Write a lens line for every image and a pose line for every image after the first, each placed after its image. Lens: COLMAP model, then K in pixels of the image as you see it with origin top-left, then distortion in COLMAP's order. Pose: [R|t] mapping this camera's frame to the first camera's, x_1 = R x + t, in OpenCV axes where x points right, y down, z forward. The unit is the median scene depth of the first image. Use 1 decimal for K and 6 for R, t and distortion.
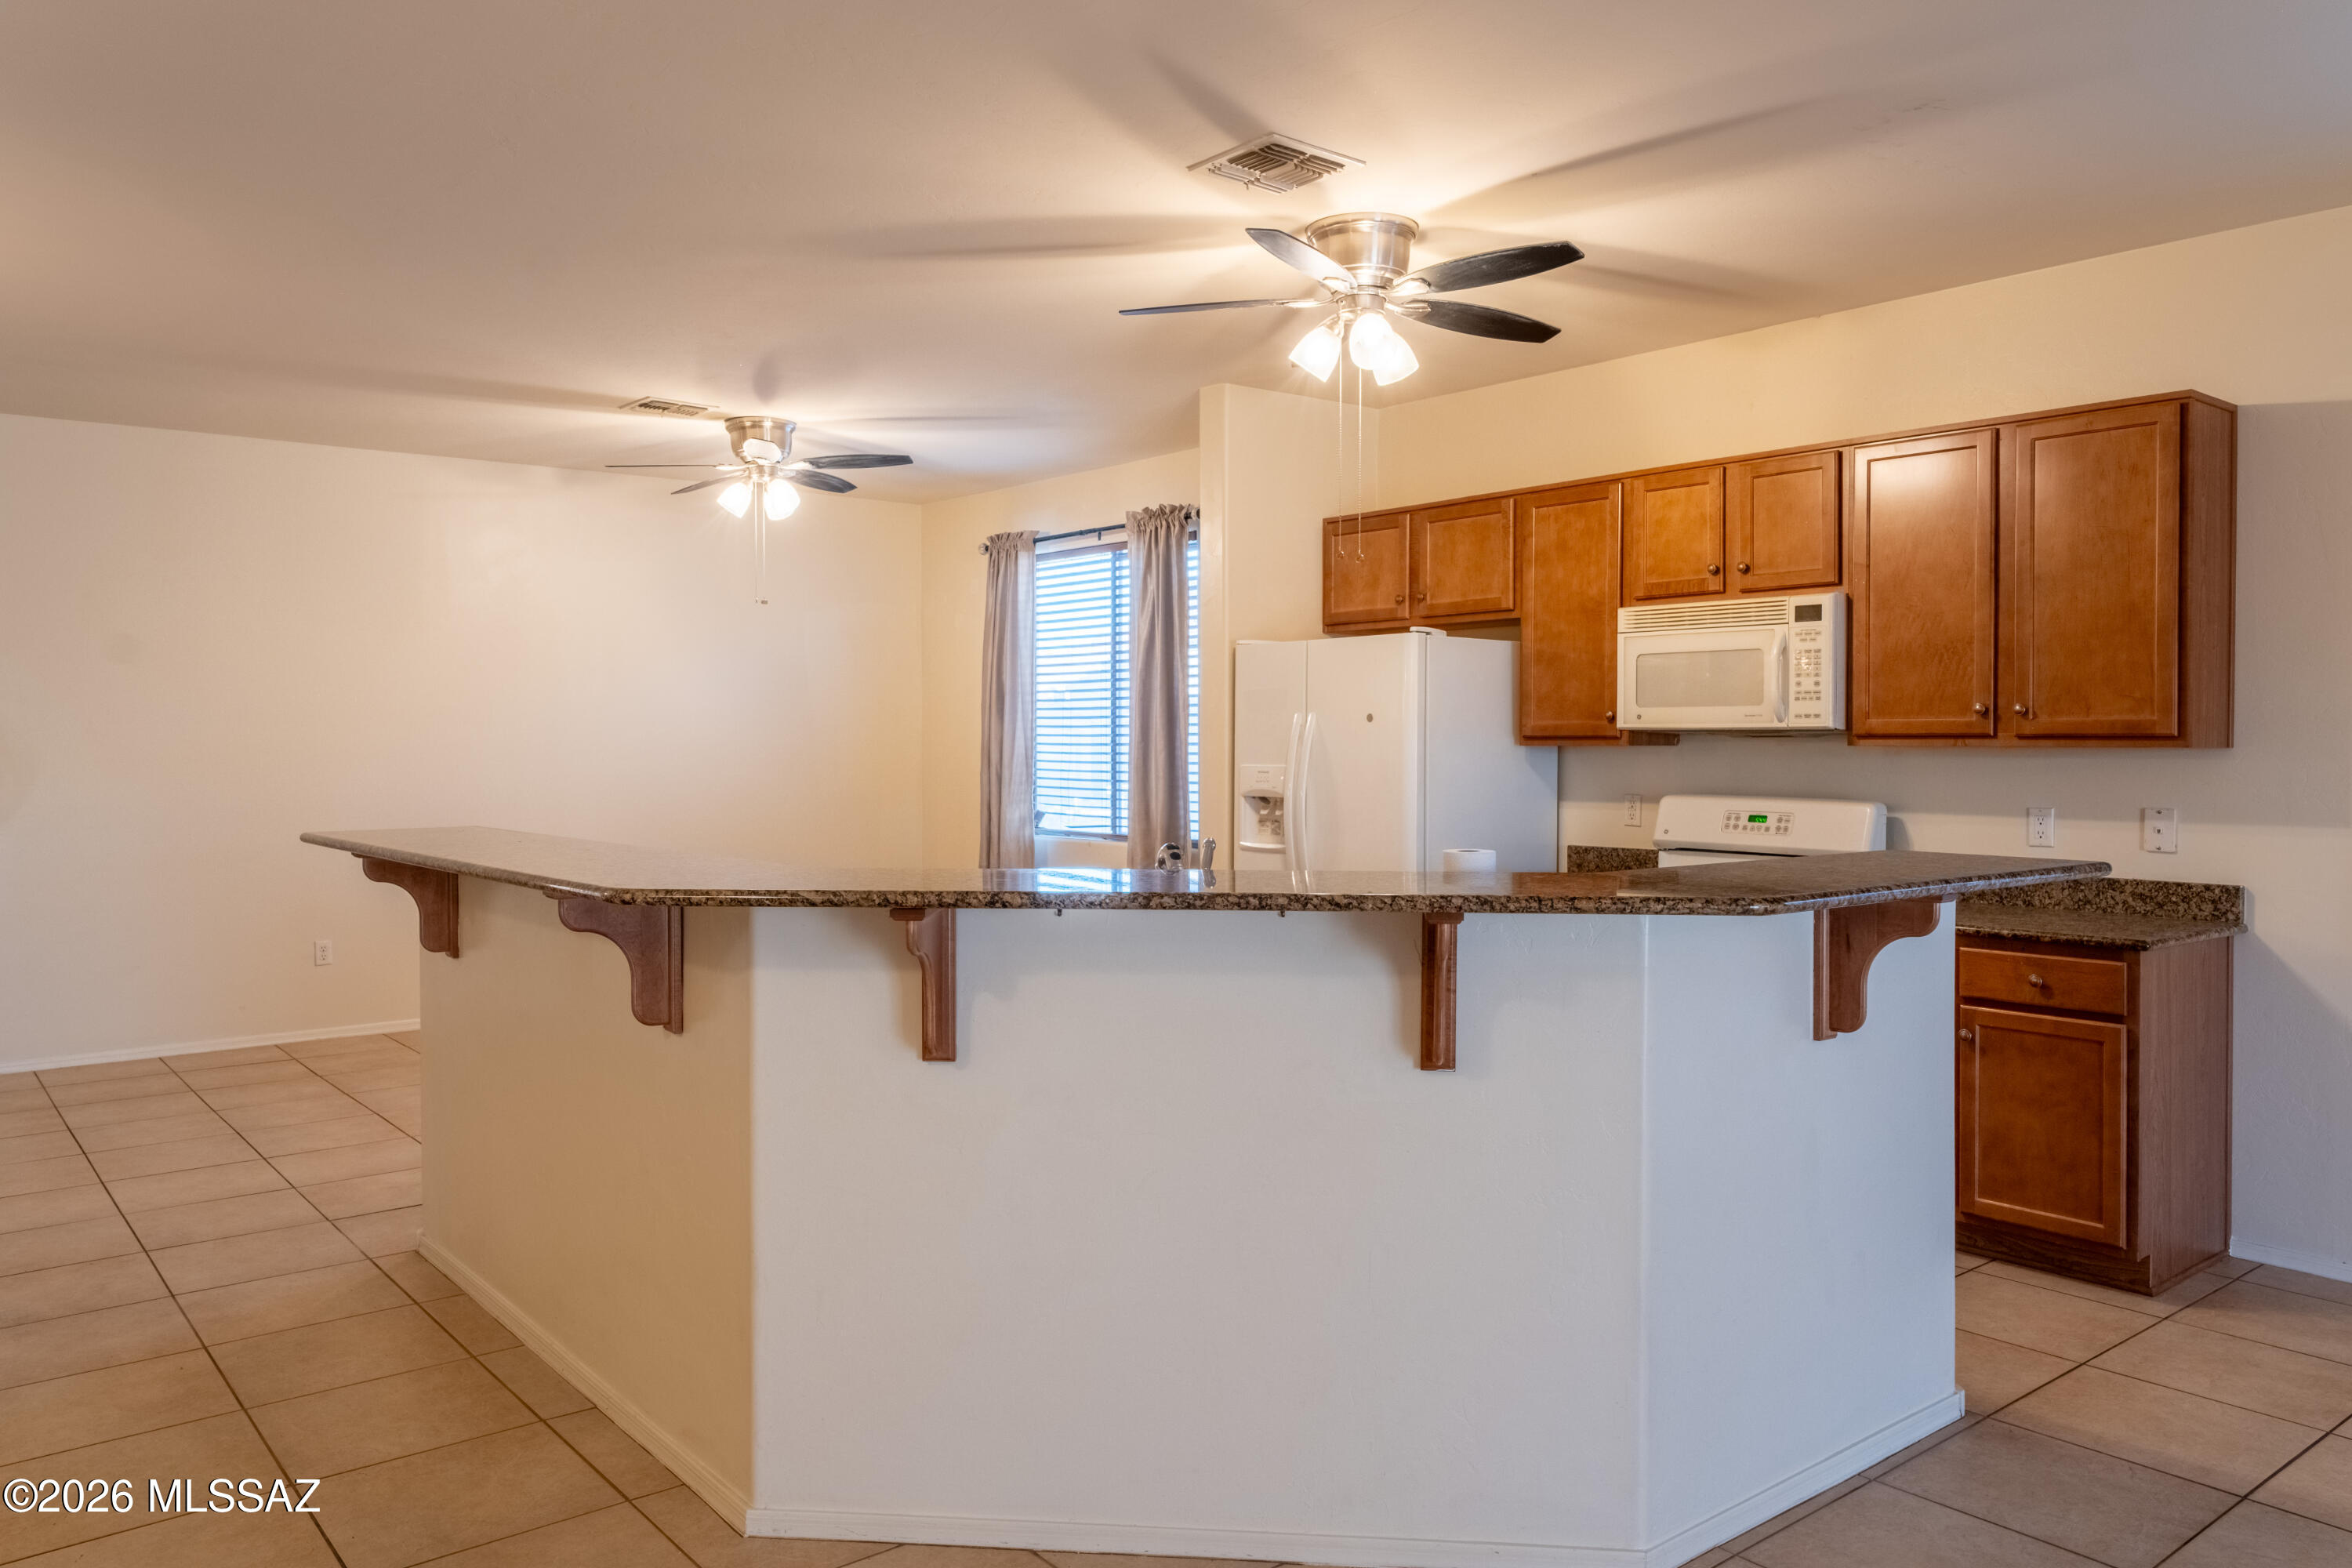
lens RADIAL K [[1674.1, 0, 1163.0], [0, 1674.1, 777.2], [0, 0, 1]] dist [0.006012, -0.002391]
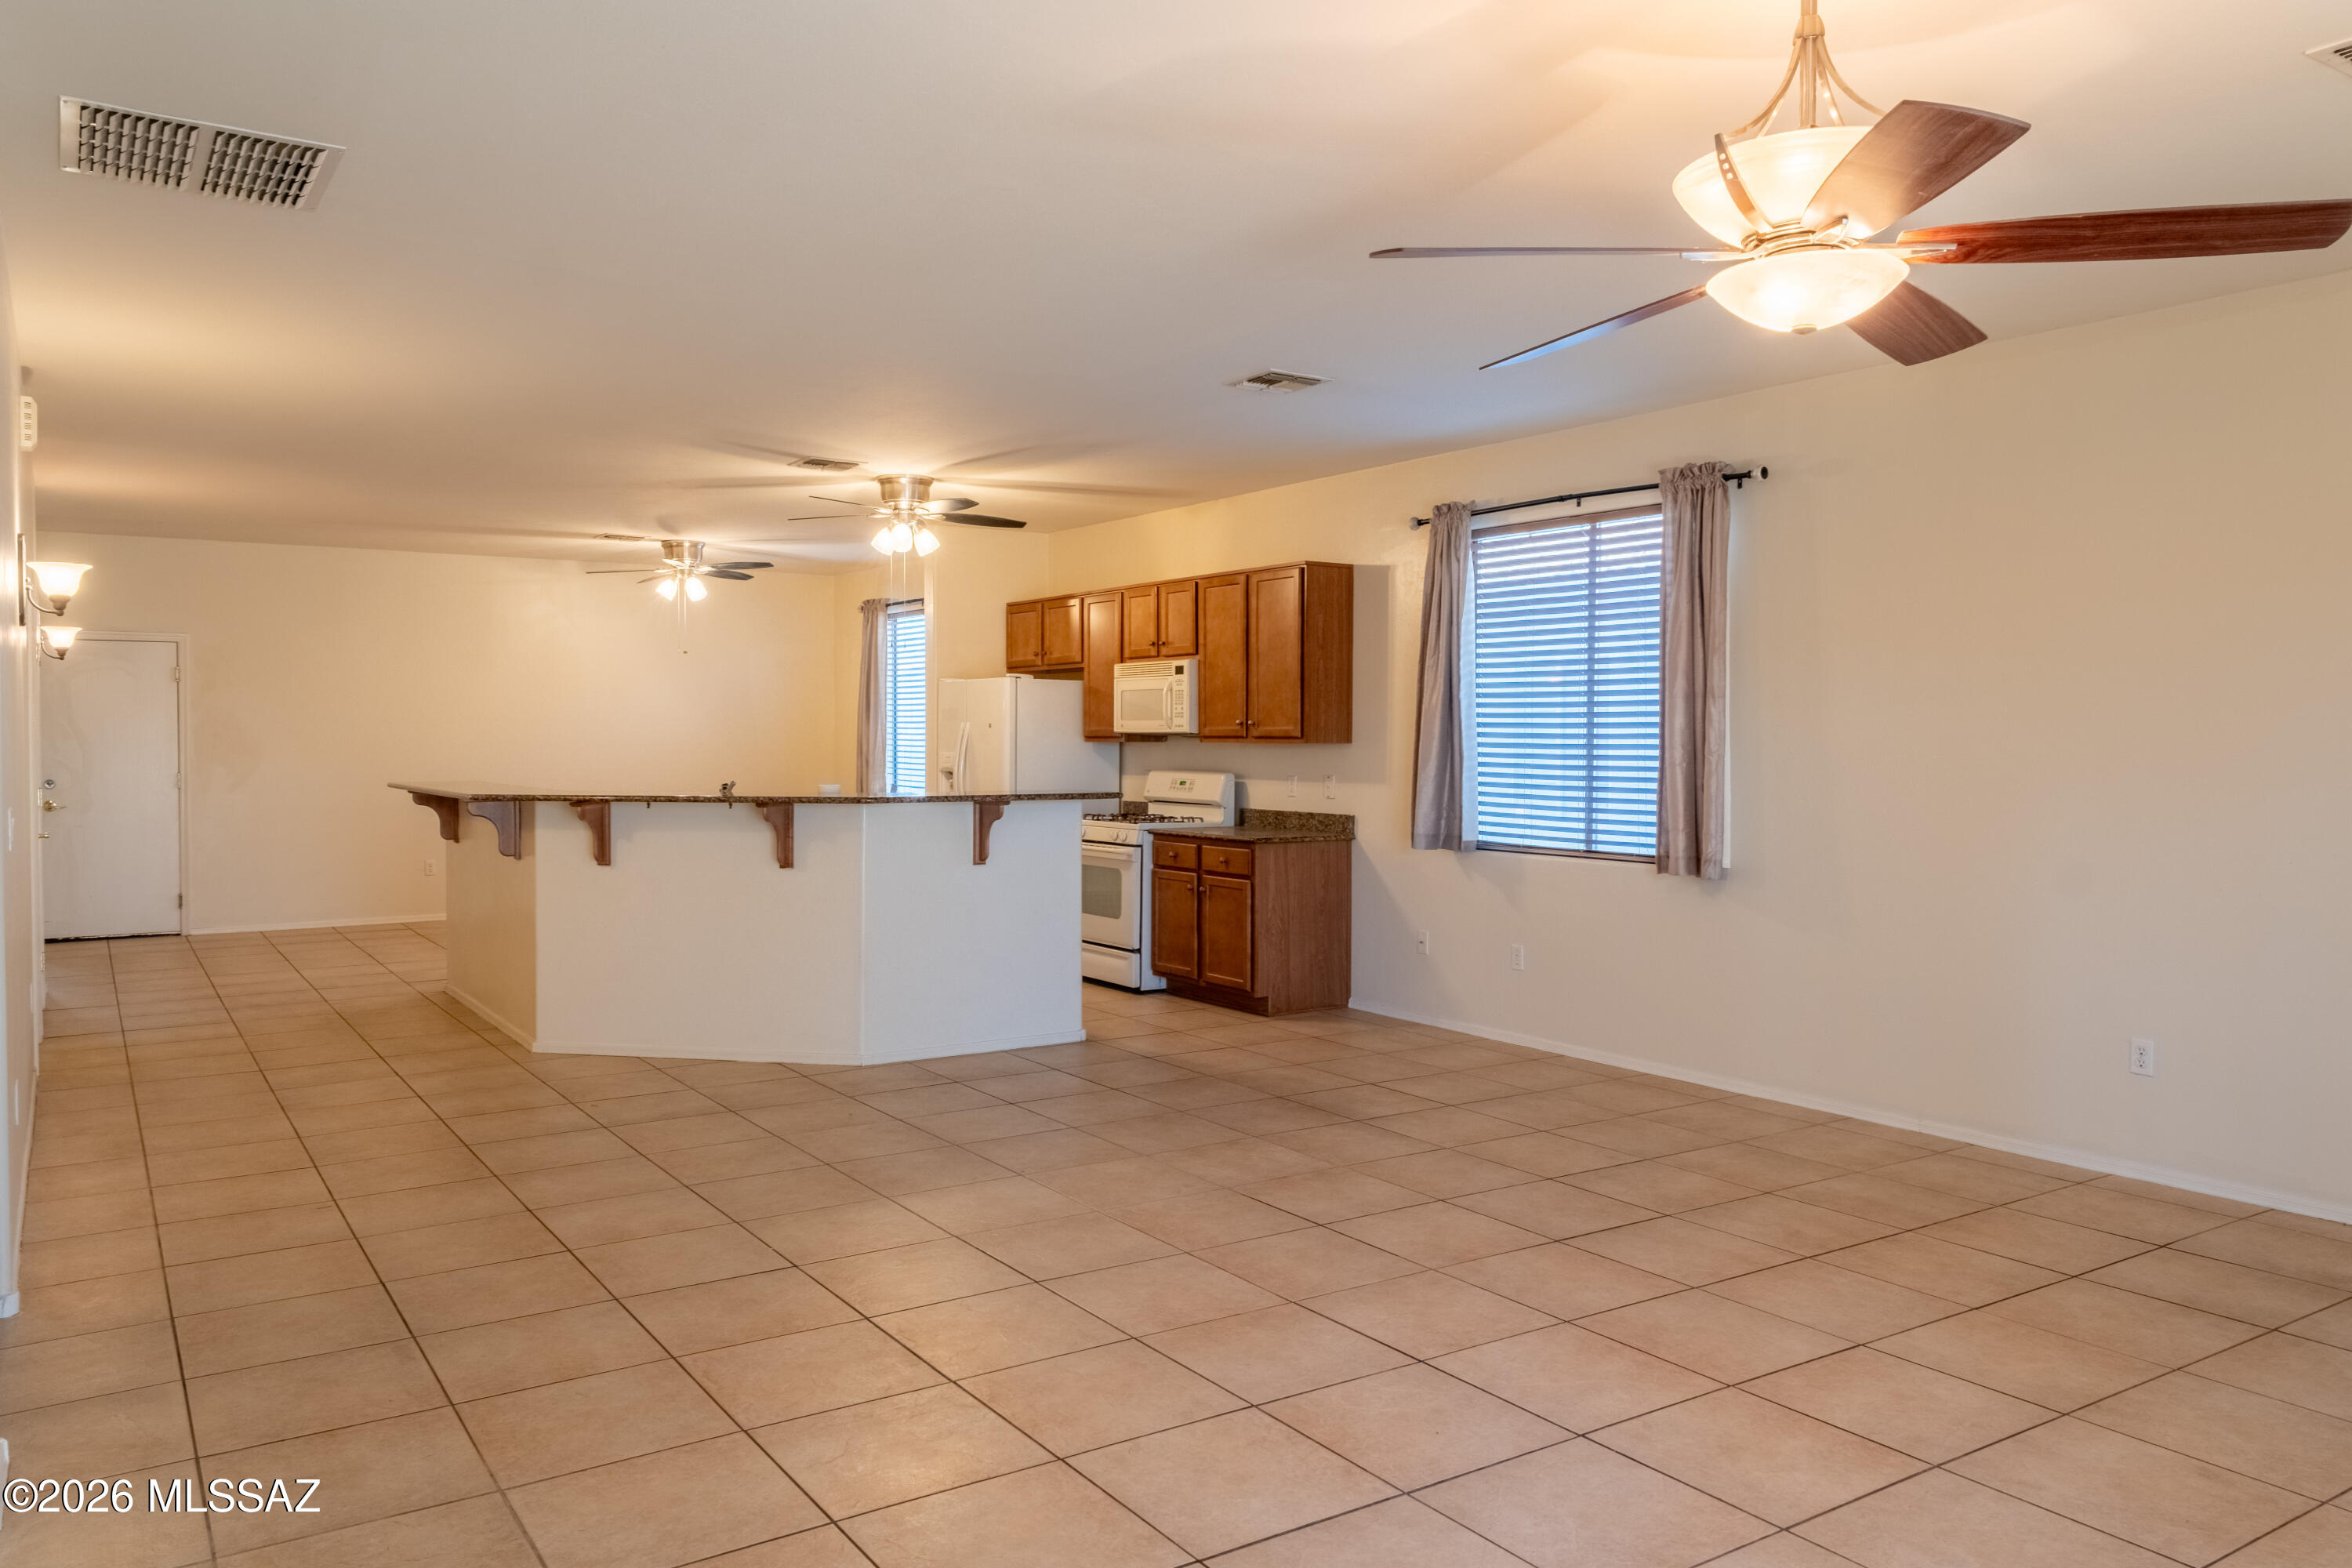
lens RADIAL K [[1674.1, 0, 1188.1], [0, 1674.1, 776.9], [0, 0, 1]] dist [0.006012, -0.002391]
pose [[0.996576, 0.005084, -0.082524, 0.525757], [-0.004841, 0.999983, 0.003147, 0.013173], [0.082539, -0.002736, 0.996584, -0.801610]]
